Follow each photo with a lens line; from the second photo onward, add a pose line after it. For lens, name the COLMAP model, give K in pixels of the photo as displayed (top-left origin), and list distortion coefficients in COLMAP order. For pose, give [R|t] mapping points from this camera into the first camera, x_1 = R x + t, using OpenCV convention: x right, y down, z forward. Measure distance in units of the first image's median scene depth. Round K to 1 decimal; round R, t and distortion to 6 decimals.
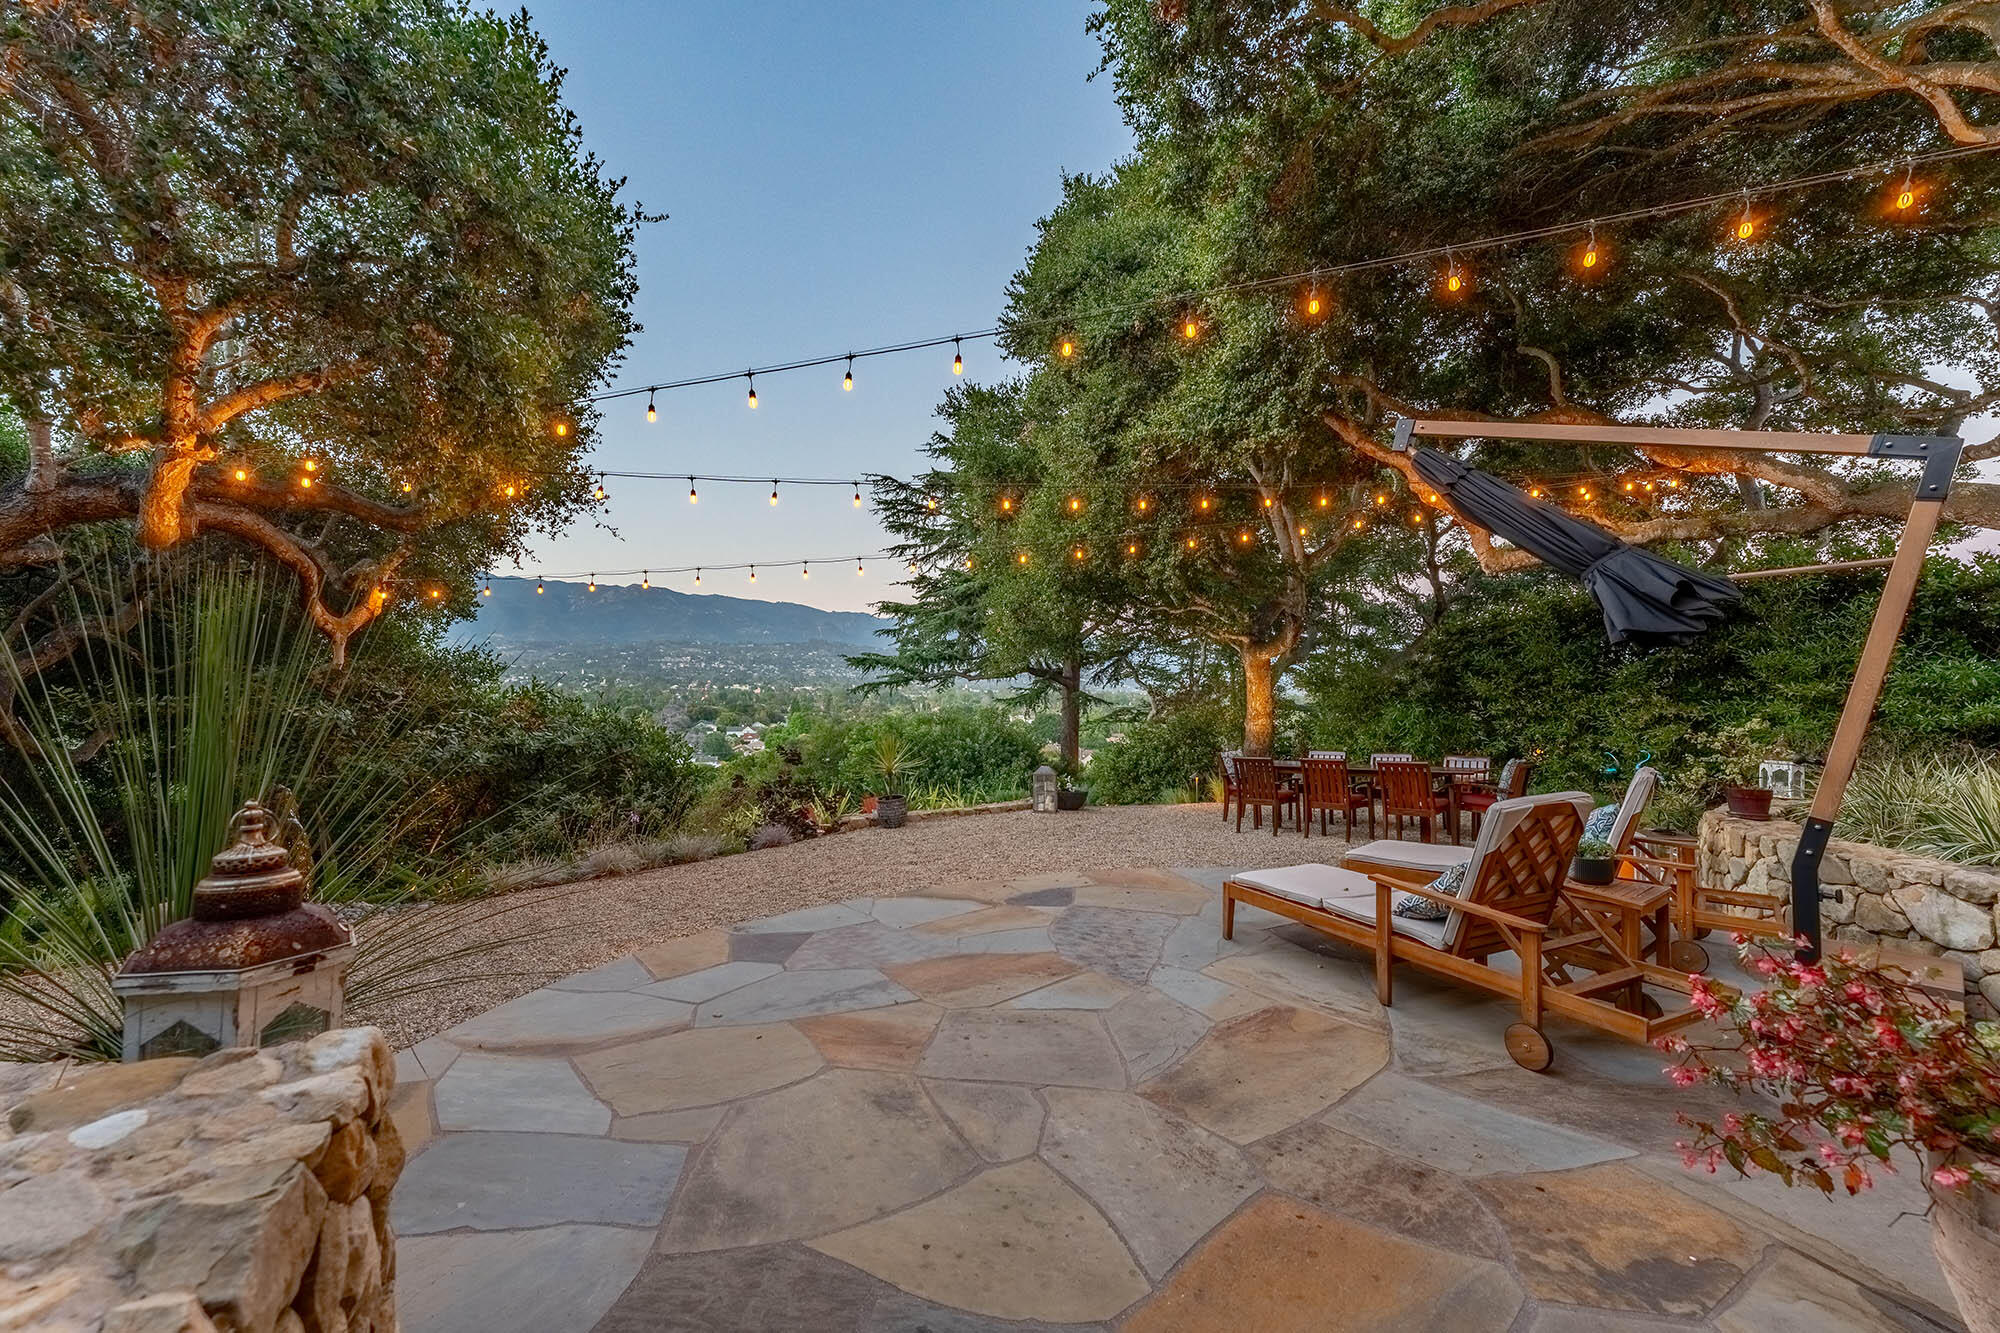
lens RADIAL K [[800.8, 0, 1003.0], [0, 800.8, 667.4], [0, 0, 1]] dist [0.003539, -0.000025]
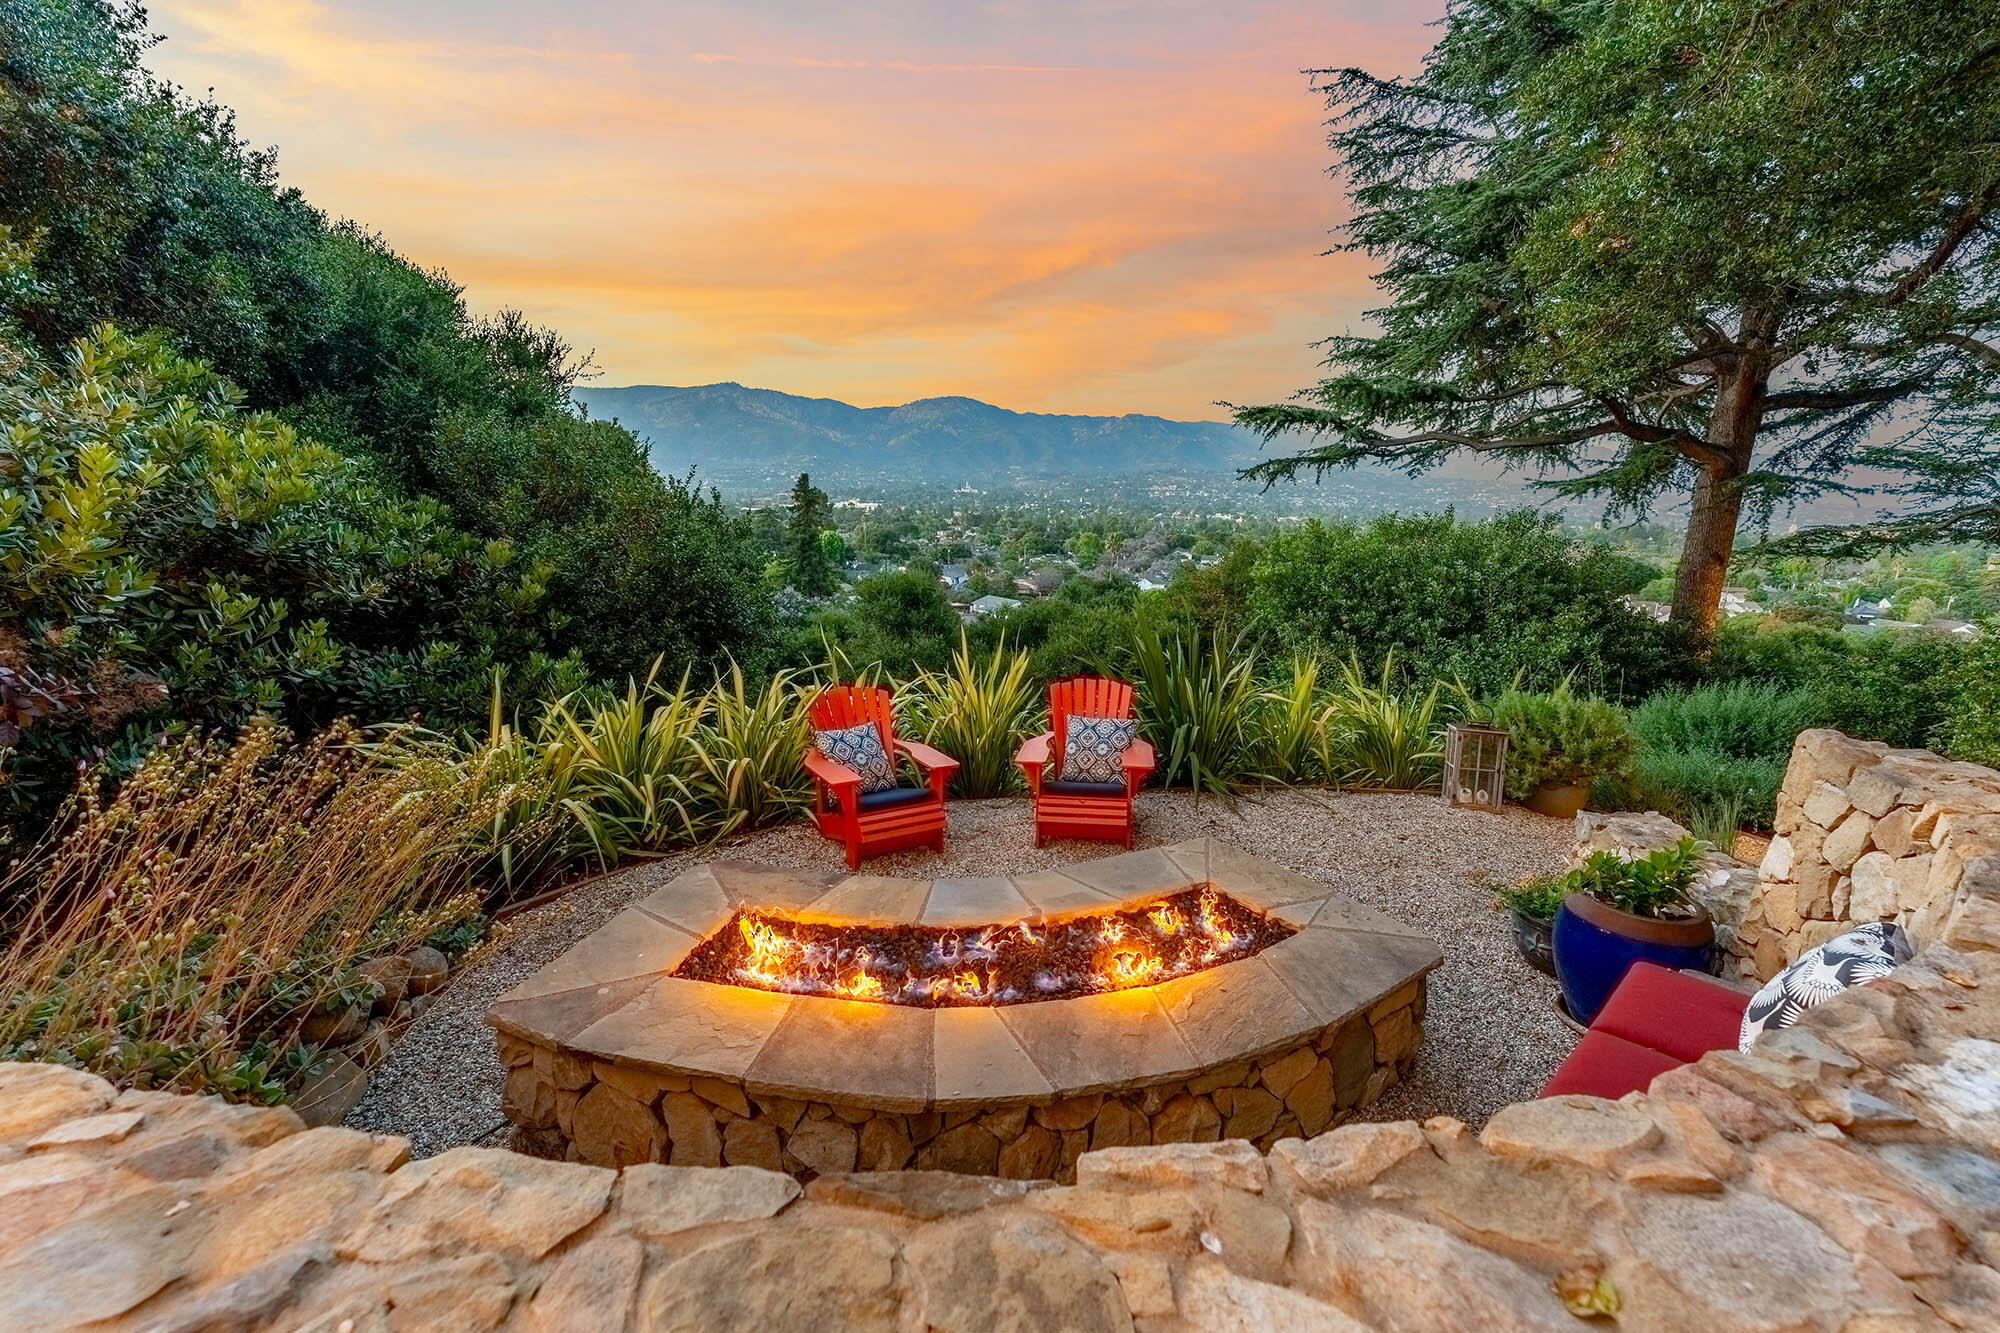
lens RADIAL K [[800.8, 0, 995.8], [0, 800.8, 671.4], [0, 0, 1]] dist [0.003539, -0.000025]
pose [[0.830633, 0.119604, -0.543824, -0.001844], [-0.001151, 0.977025, 0.213121, 0.043301], [0.556819, -0.176399, 0.811687, 0.358303]]
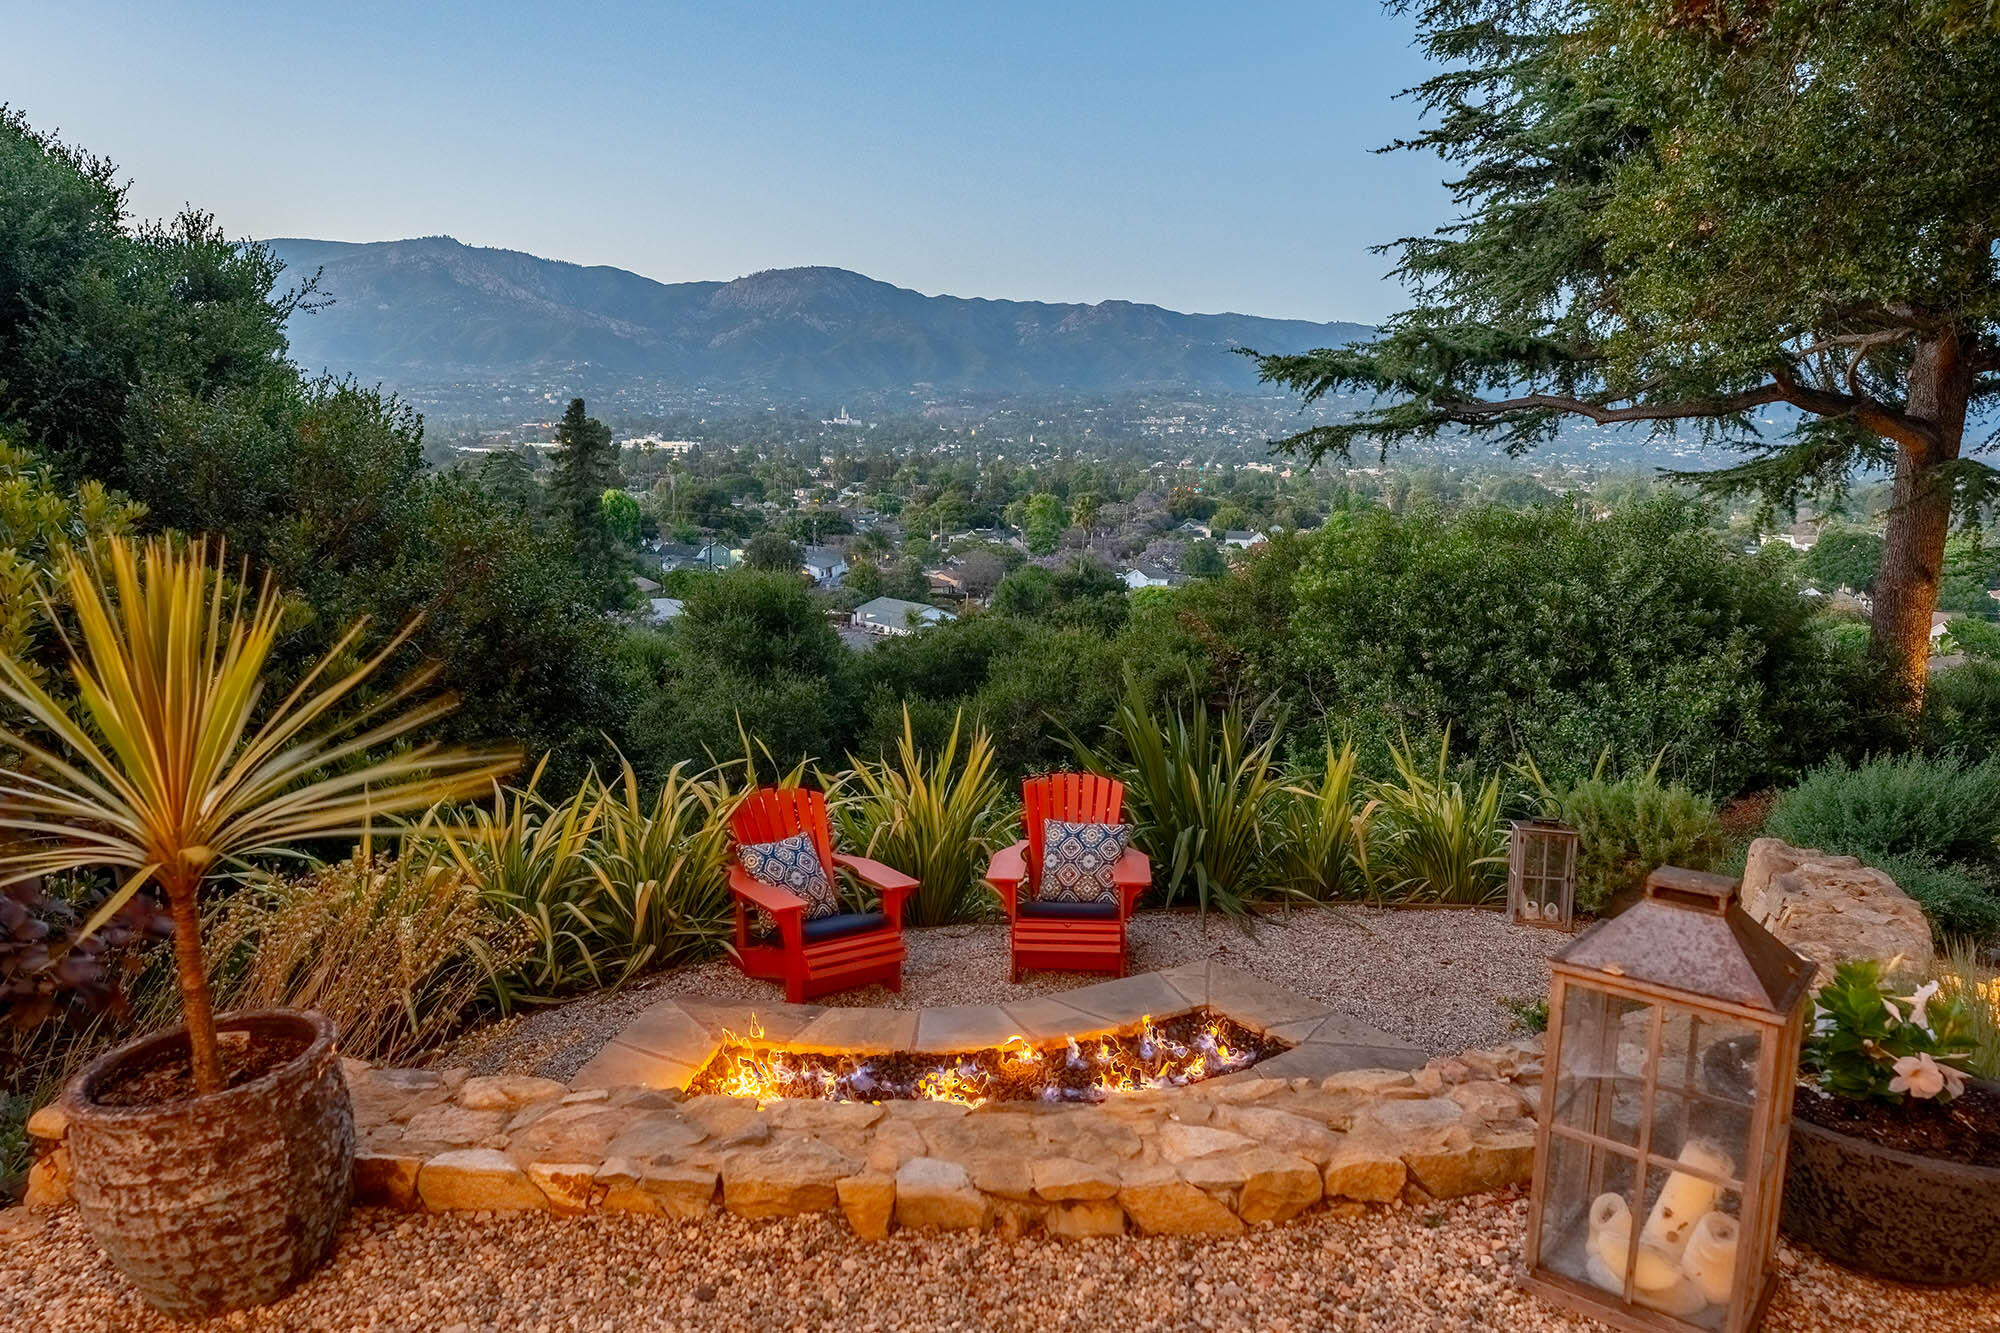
lens RADIAL K [[1329.5, 0, 993.3], [0, 1329.5, 672.1], [0, 0, 1]] dist [0.002799, 0.004017]
pose [[0.870316, 0.095035, -0.483238, 0.020815], [-0.009125, 0.984149, 0.177111, 0.022252], [0.492409, -0.149732, 0.857387, 0.304016]]
